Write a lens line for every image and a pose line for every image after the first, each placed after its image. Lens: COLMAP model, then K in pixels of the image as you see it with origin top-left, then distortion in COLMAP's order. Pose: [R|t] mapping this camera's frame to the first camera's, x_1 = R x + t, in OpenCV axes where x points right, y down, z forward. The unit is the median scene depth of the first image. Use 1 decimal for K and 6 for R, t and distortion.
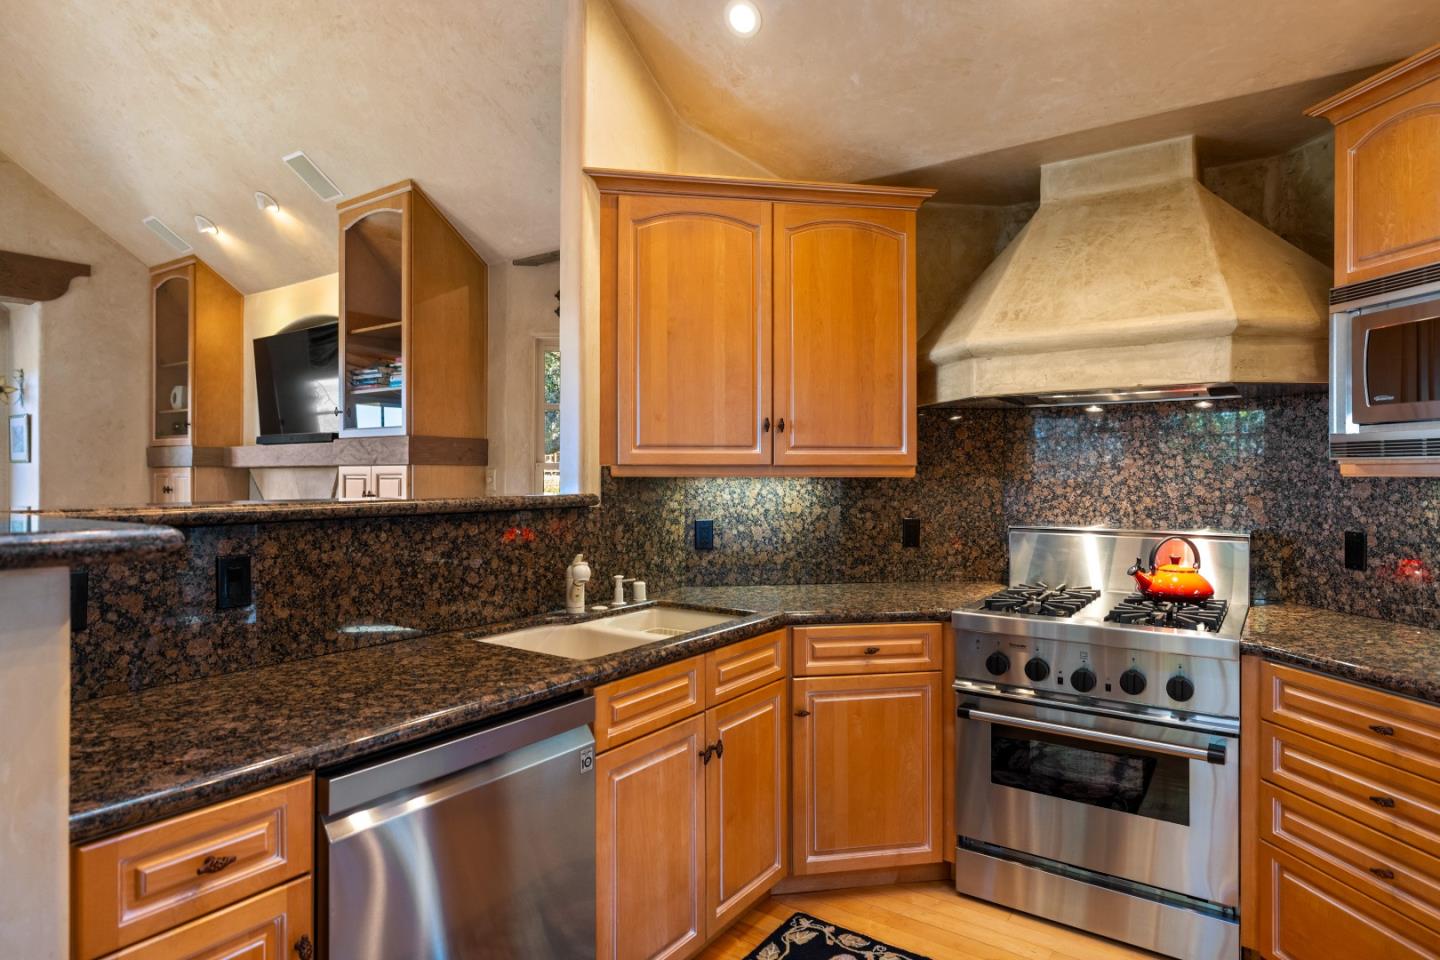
lens RADIAL K [[808.9, 0, 714.5], [0, 808.9, 472.7], [0, 0, 1]] dist [0.002727, -0.001031]
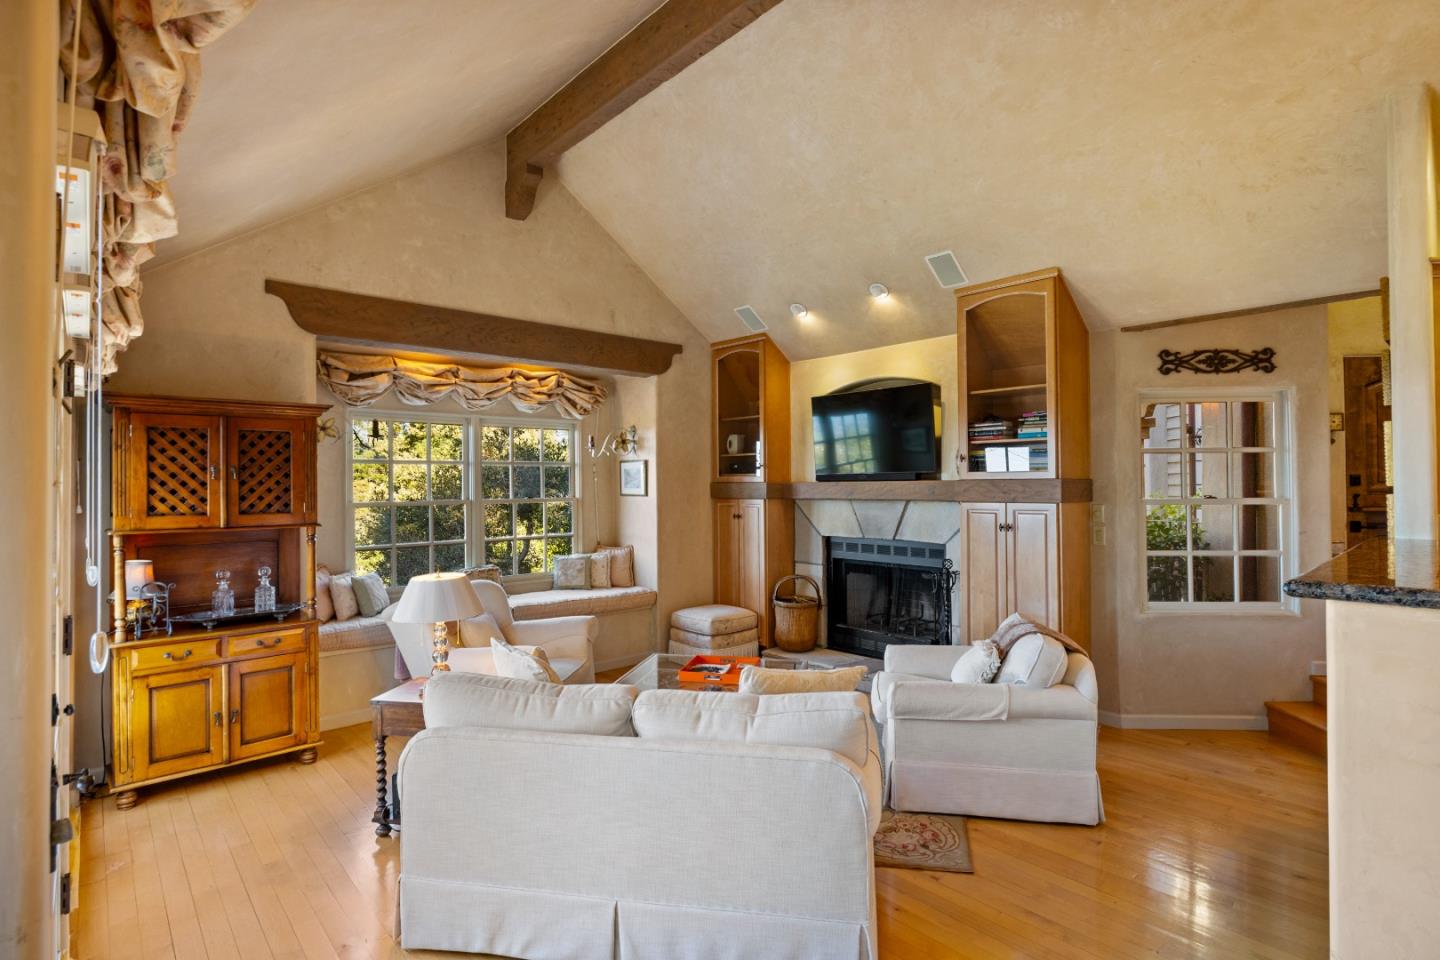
lens RADIAL K [[715.4, 0, 721.8], [0, 715.4, 476.0], [0, 0, 1]] dist [0.000186, 0.000276]
pose [[0.975138, -0.010412, -0.221352, -0.461856], [0.007527, 0.999875, -0.013870, -0.028249], [0.221469, 0.011859, 0.975095, -0.114028]]
